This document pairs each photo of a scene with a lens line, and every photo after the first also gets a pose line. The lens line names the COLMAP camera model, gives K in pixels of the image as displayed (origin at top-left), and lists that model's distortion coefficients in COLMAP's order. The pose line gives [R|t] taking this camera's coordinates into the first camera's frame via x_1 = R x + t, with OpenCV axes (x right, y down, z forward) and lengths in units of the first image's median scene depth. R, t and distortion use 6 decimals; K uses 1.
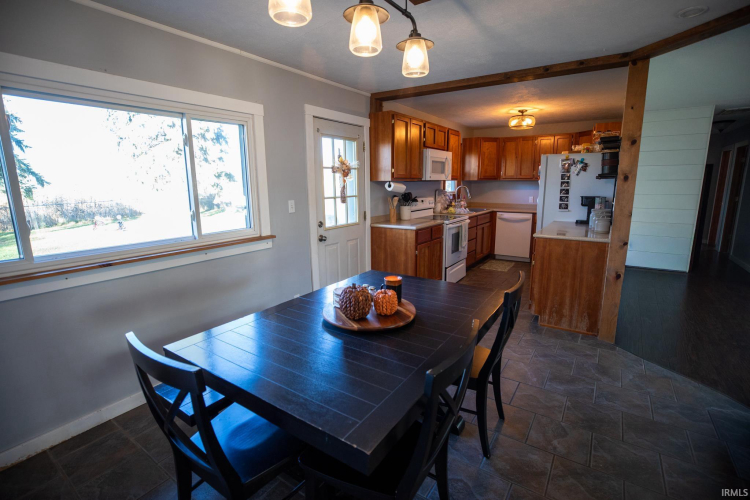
lens RADIAL K [[348.9, 0, 378.8], [0, 348.9, 250.2], [0, 0, 1]] dist [-0.024760, 0.002930]
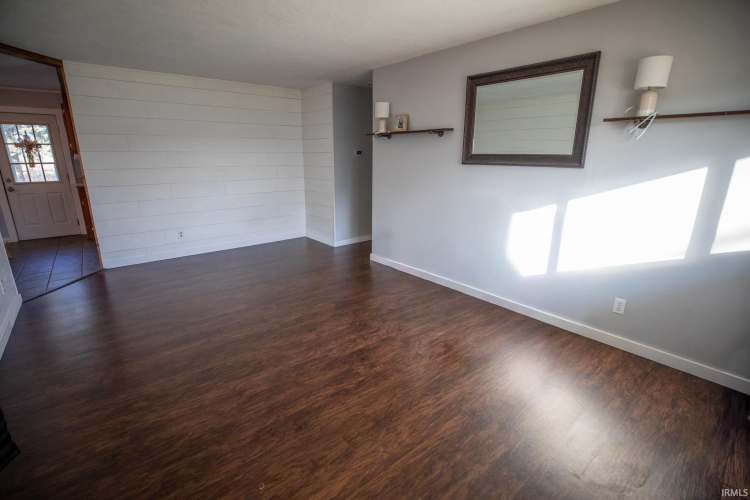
lens RADIAL K [[348.9, 0, 378.2], [0, 348.9, 245.4], [0, 0, 1]] dist [-0.024760, 0.002930]
pose [[0.956554, 0.086914, -0.278300, 1.473301], [-0.067441, 0.994605, 0.078814, -0.012250], [0.283649, -0.056621, 0.957255, -0.013125]]
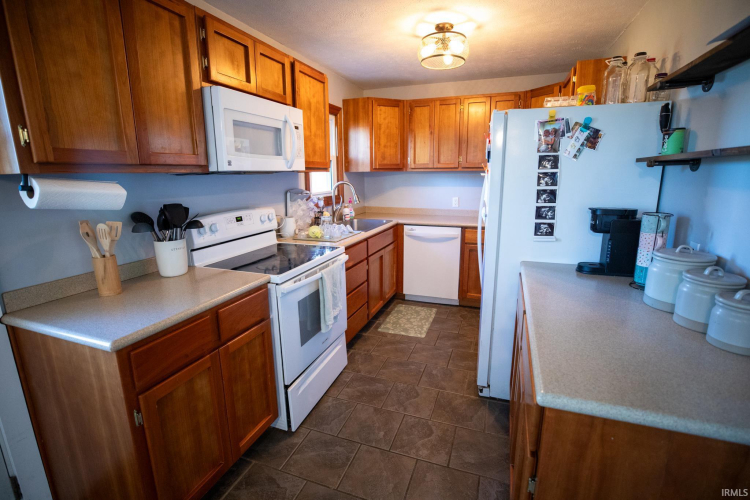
lens RADIAL K [[348.9, 0, 373.3], [0, 348.9, 248.6], [0, 0, 1]] dist [-0.024760, 0.002930]
pose [[0.974445, -0.049012, 0.219215, 0.212963], [0.045466, 0.998741, 0.021198, -0.115713], [-0.219978, -0.010689, 0.975446, 0.587582]]
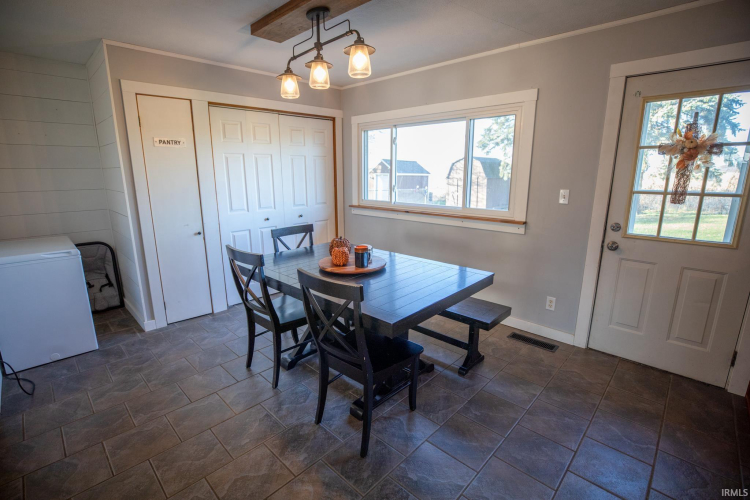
lens RADIAL K [[348.9, 0, 373.9], [0, 348.9, 251.4], [0, 0, 1]] dist [-0.024760, 0.002930]
pose [[-0.173246, 0.233656, -0.956760, 0.484104], [-0.184787, 0.946486, 0.264608, -0.095934], [0.967388, 0.222640, -0.120799, 0.474425]]
